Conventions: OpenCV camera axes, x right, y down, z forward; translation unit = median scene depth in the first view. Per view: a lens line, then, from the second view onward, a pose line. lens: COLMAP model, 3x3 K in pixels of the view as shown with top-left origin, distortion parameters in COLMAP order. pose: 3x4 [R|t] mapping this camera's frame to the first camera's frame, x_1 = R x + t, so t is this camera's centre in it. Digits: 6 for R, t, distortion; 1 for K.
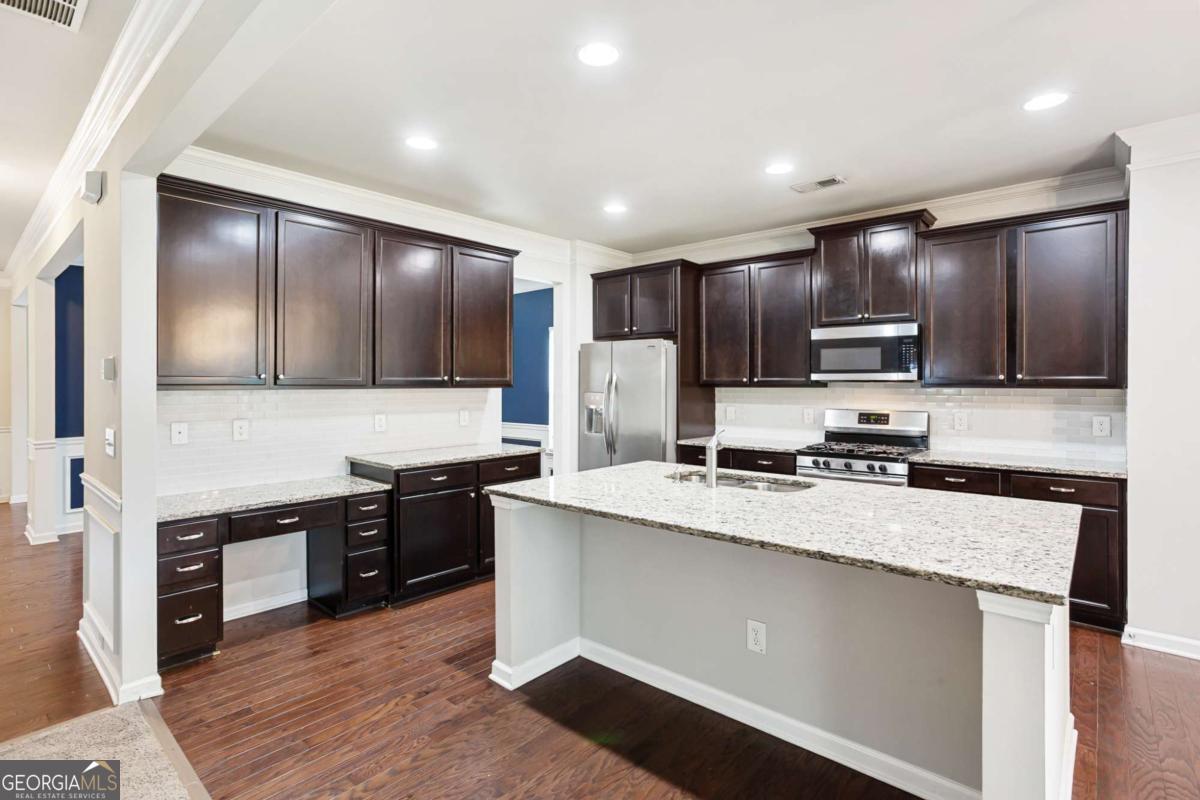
lens RADIAL K [[586.7, 0, 589.9], [0, 586.7, 382.3], [0, 0, 1]] dist [-0.043093, 0.030173]
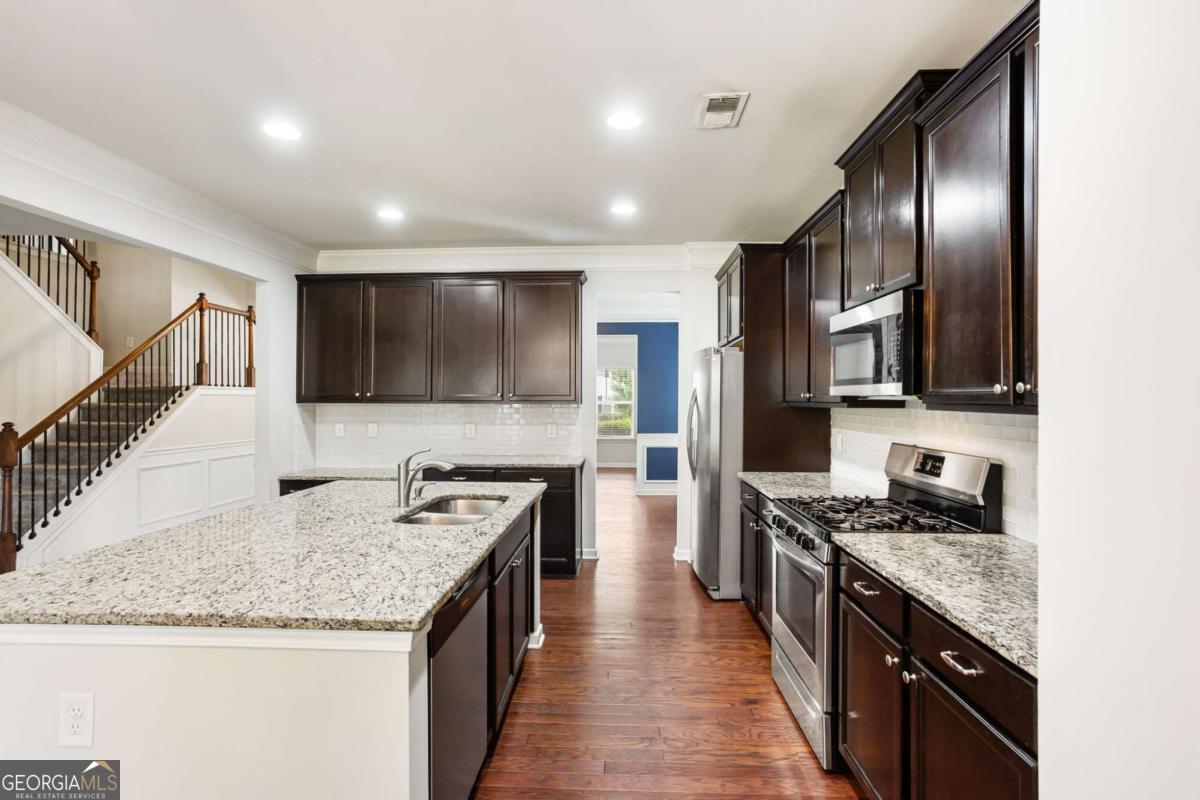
lens RADIAL K [[573.2, 0, 600.0], [0, 573.2, 400.0], [0, 0, 1]] dist [-0.046206, 0.028980]
pose [[0.633512, 0.003740, -0.773724, 0.838677], [-0.002223, 0.999993, 0.003013, -0.001520], [0.773730, -0.000188, 0.633516, 0.476922]]
